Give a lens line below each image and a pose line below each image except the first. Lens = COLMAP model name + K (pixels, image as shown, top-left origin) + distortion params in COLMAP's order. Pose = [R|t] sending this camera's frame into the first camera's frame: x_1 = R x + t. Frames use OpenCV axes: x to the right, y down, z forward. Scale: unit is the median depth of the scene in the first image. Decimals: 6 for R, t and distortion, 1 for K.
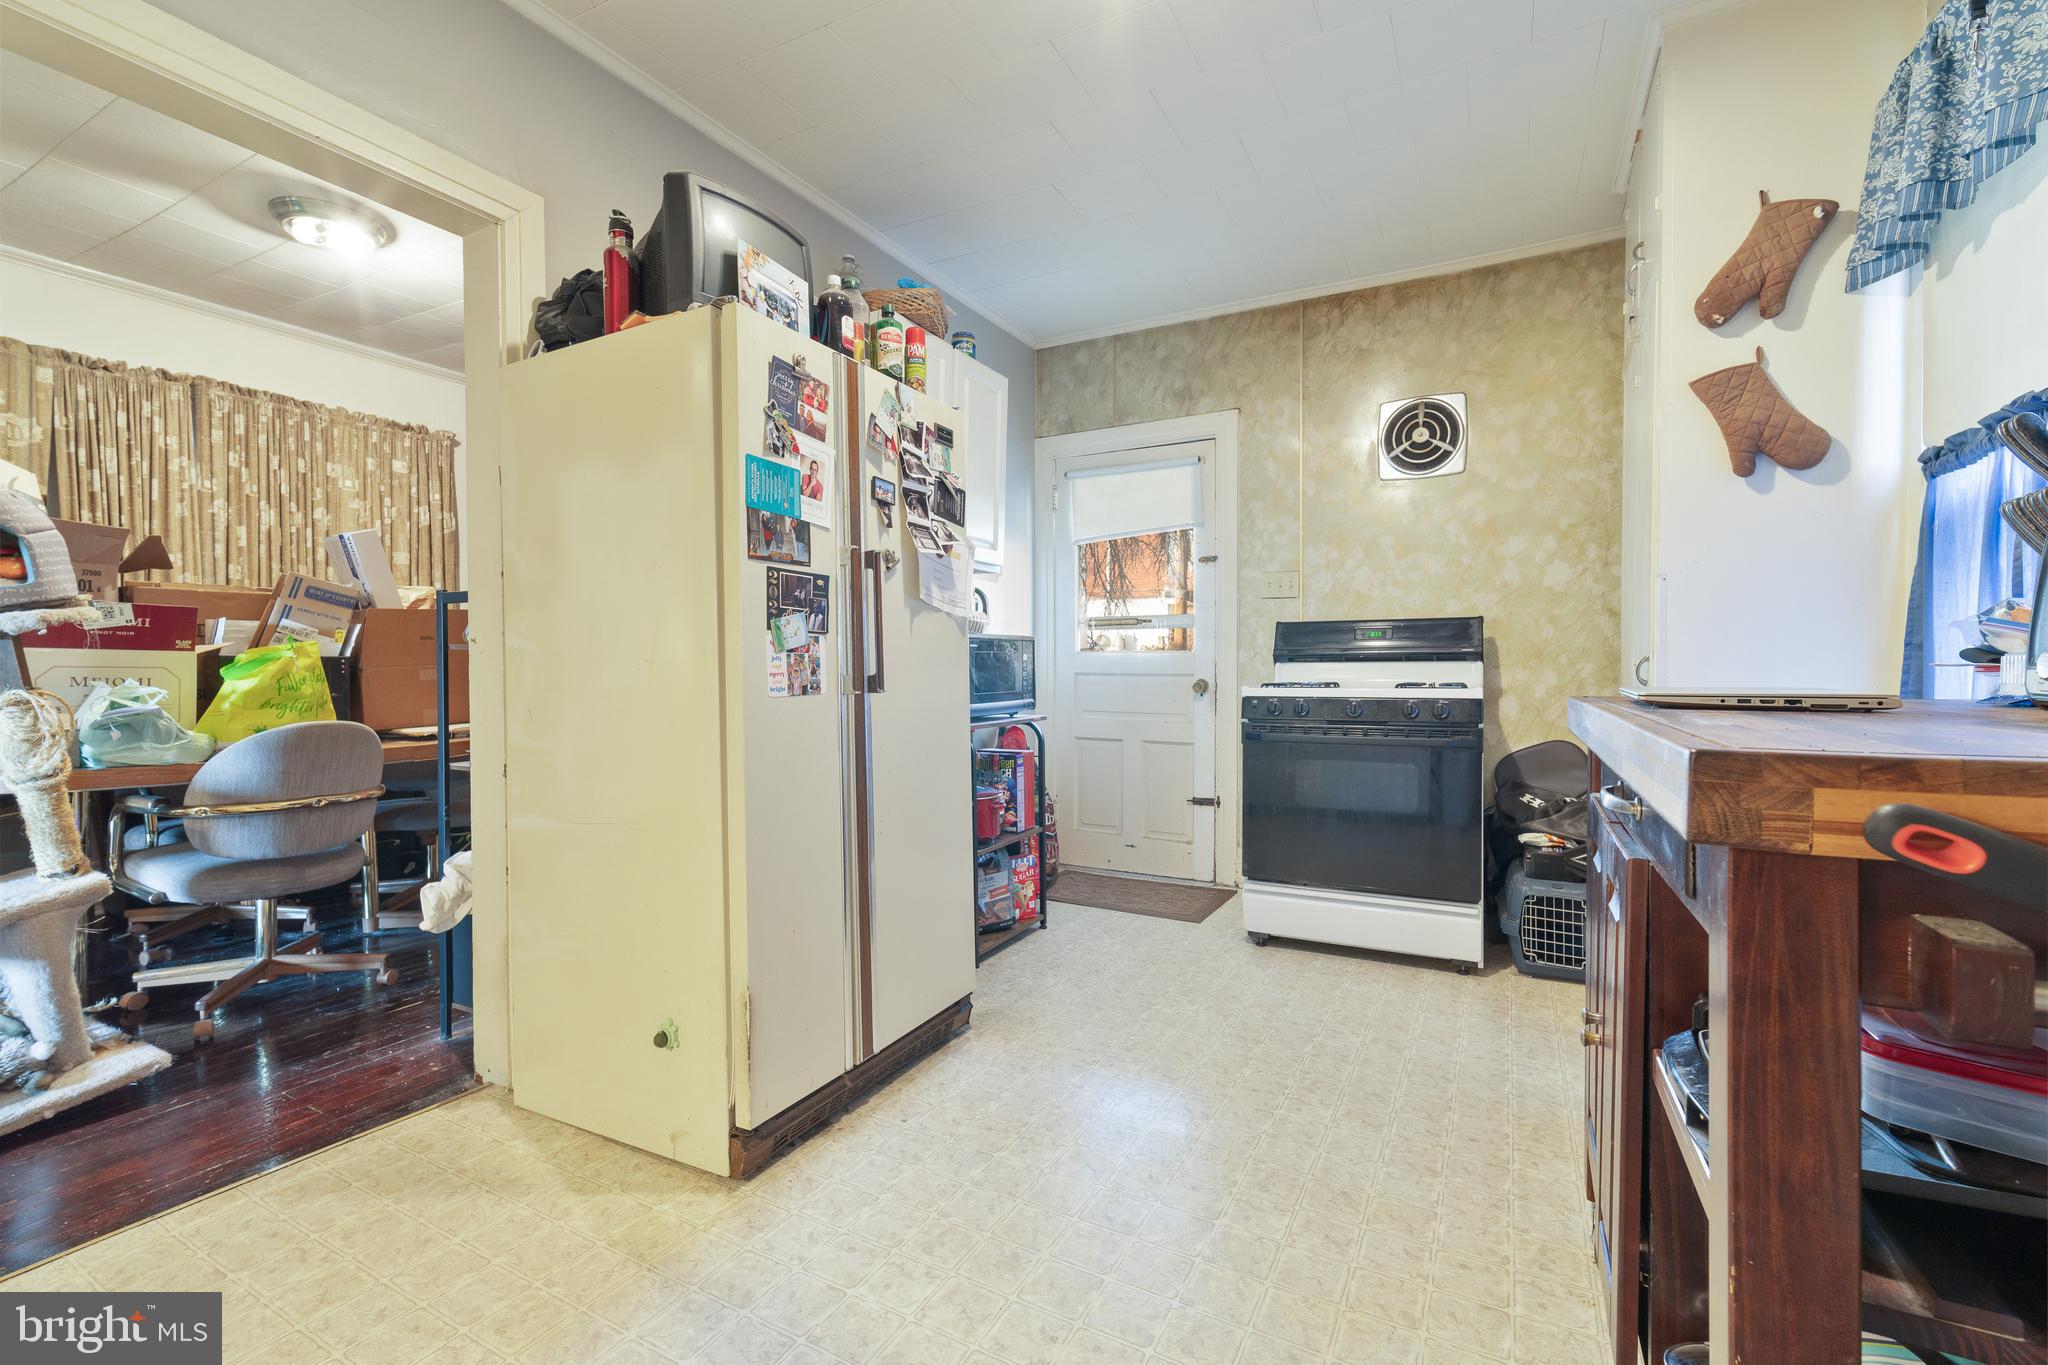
lens RADIAL K [[886.8, 0, 1025.3], [0, 886.8, 684.4], [0, 0, 1]] dist [0.004011, 0.001656]
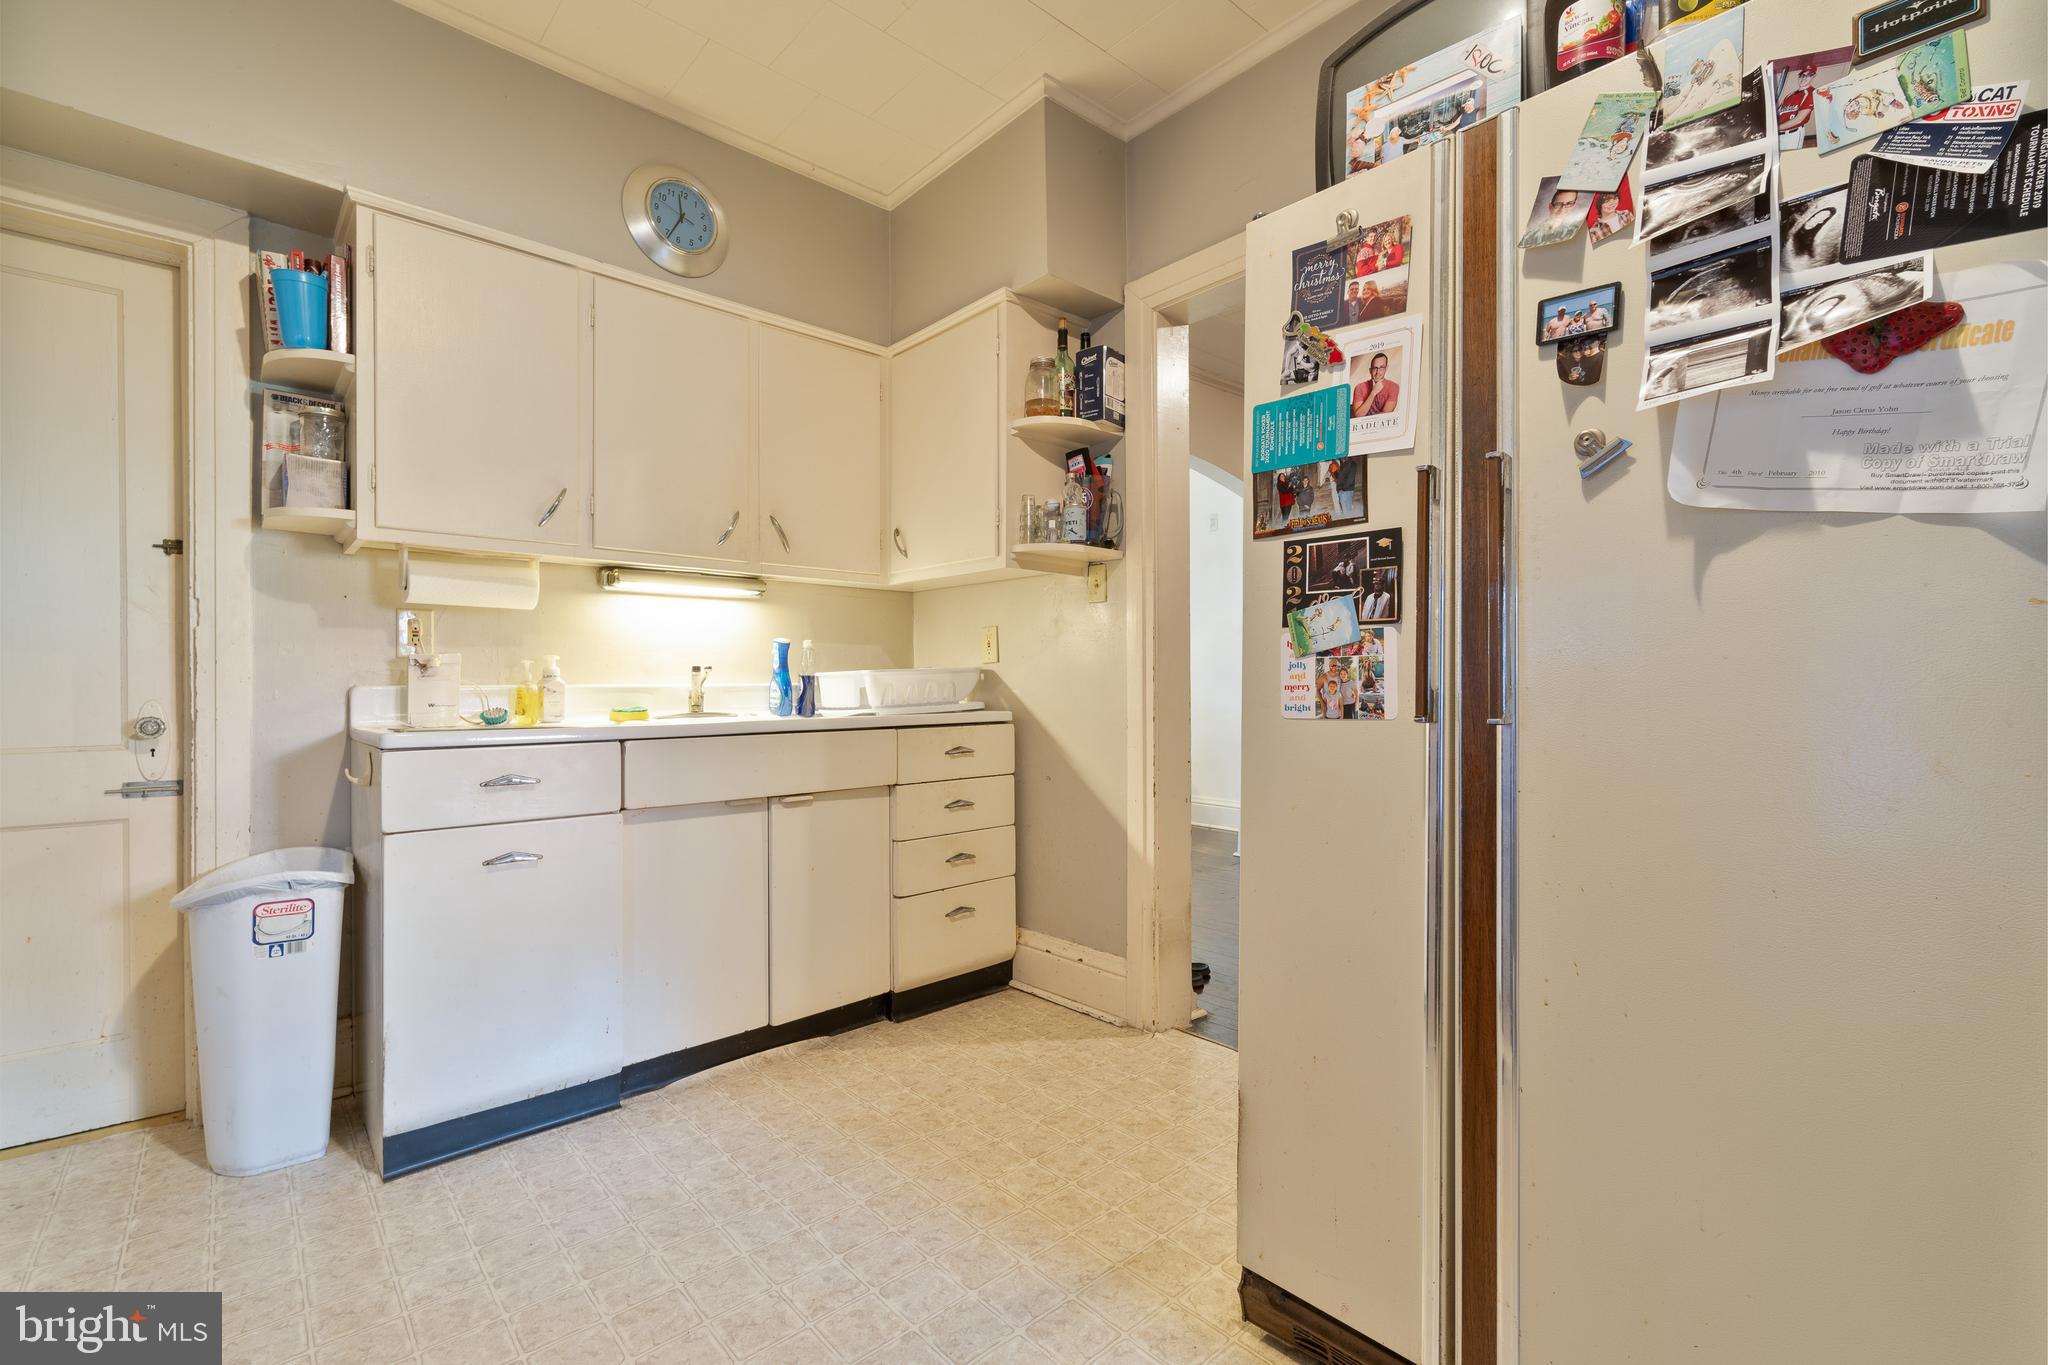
lens RADIAL K [[886.8, 0, 1021.5], [0, 886.8, 684.3], [0, 0, 1]] dist [0.004011, 0.001656]
pose [[-0.329529, 0.004113, -0.944136, 0.458371], [-0.007522, 0.999947, 0.006982, -0.016650], [0.944115, 0.009403, -0.329481, 0.983714]]
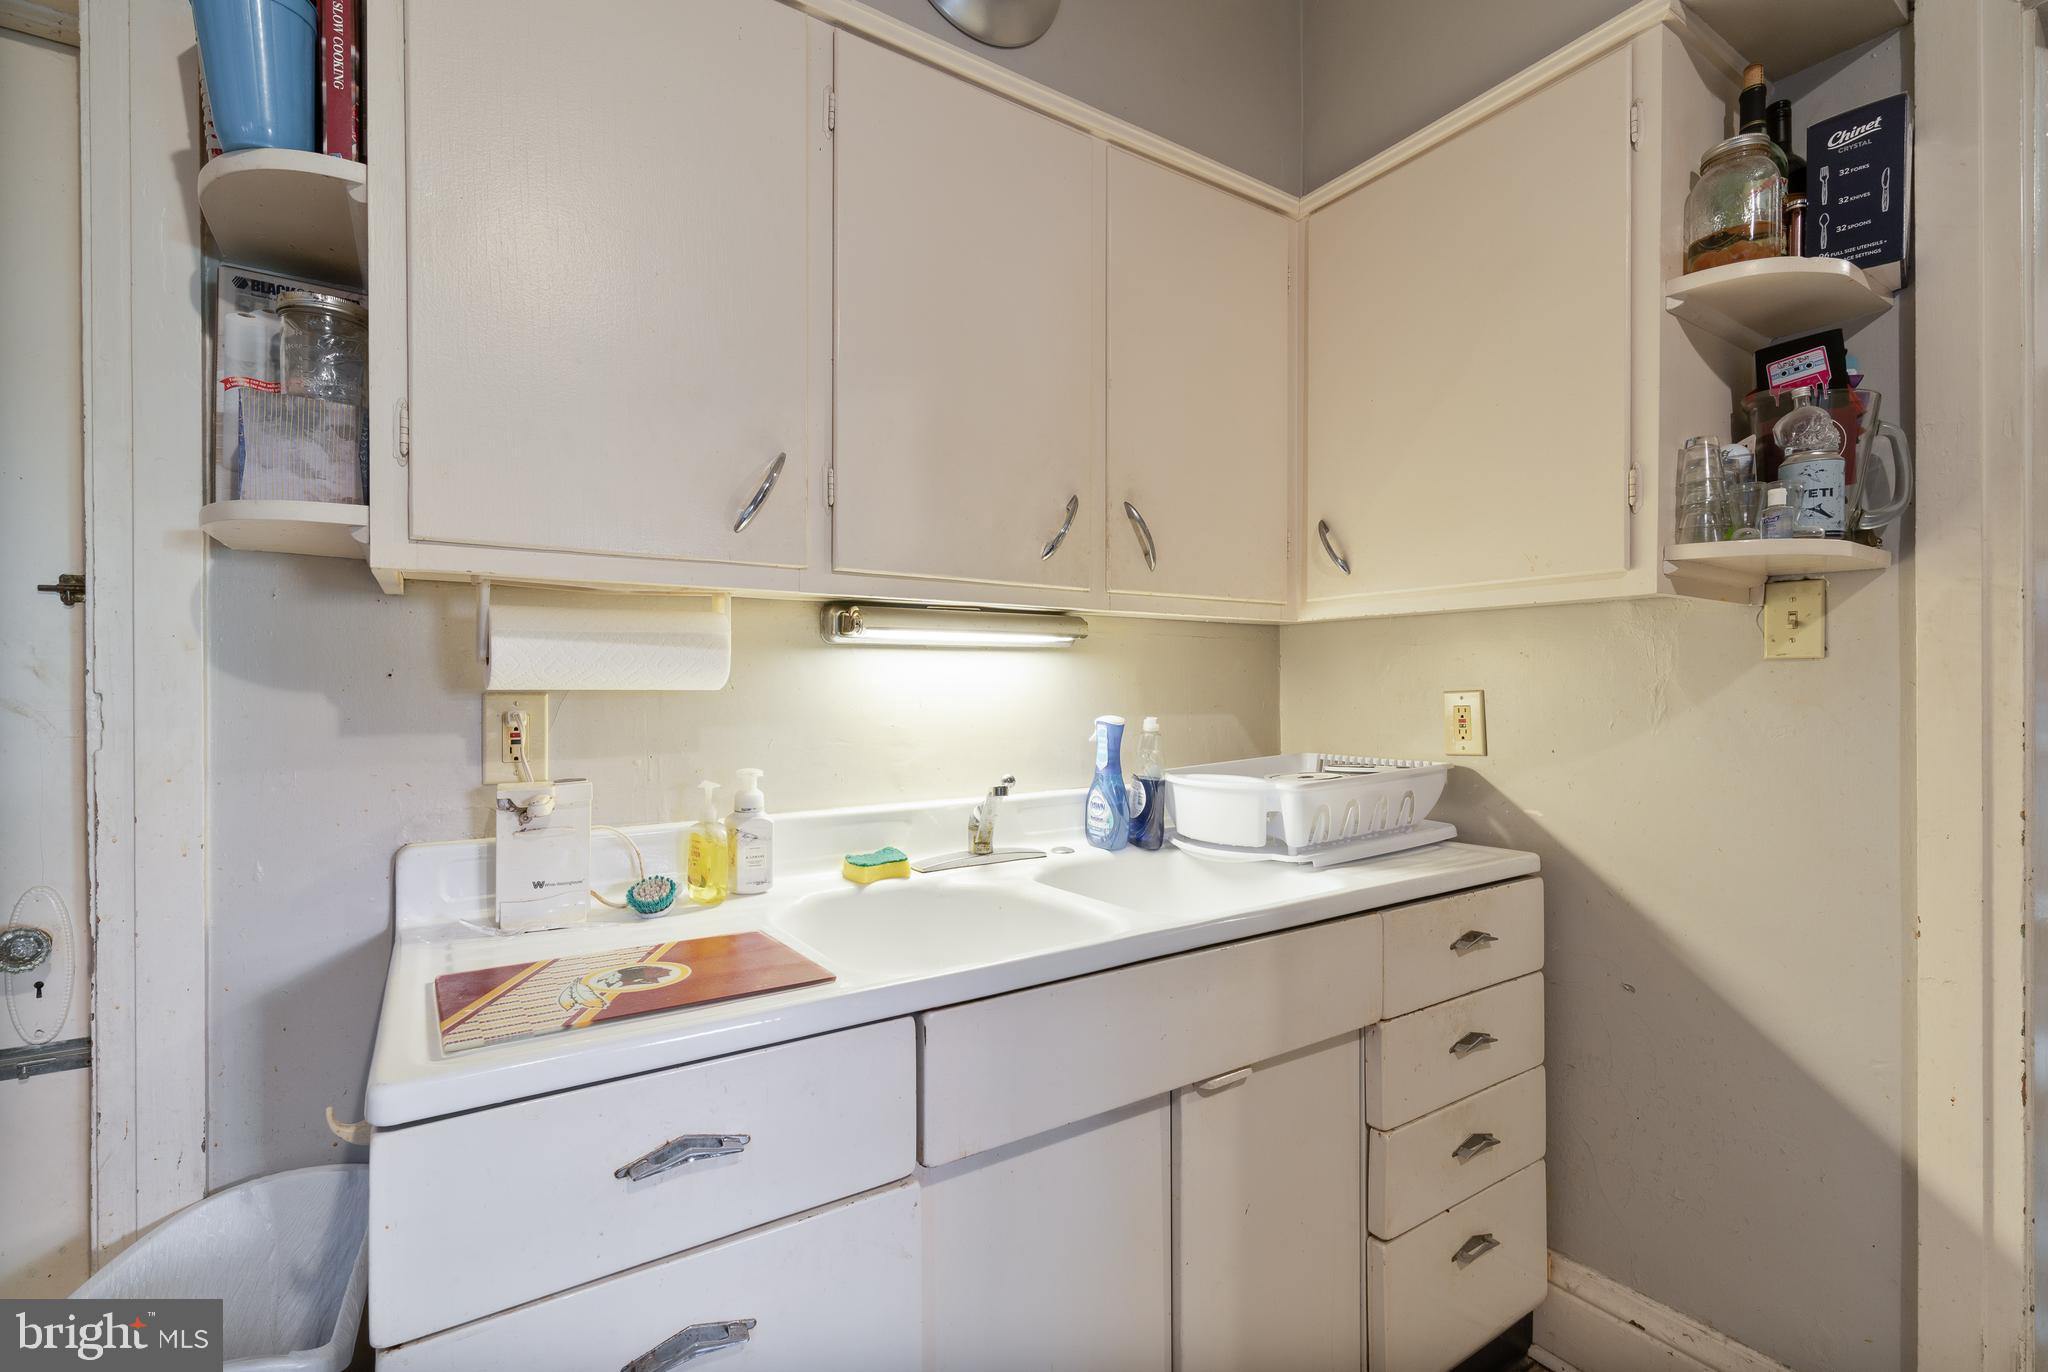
lens RADIAL K [[912.6, 0, 1025.7], [0, 912.6, 695.5], [0, 0, 1]] dist [0.005538, -0.000093]
pose [[-0.470864, 0.008416, -0.882166, 0.184765], [-0.006585, 0.999893, 0.013054, -0.074431], [0.882181, 0.011955, -0.470758, 0.662955]]
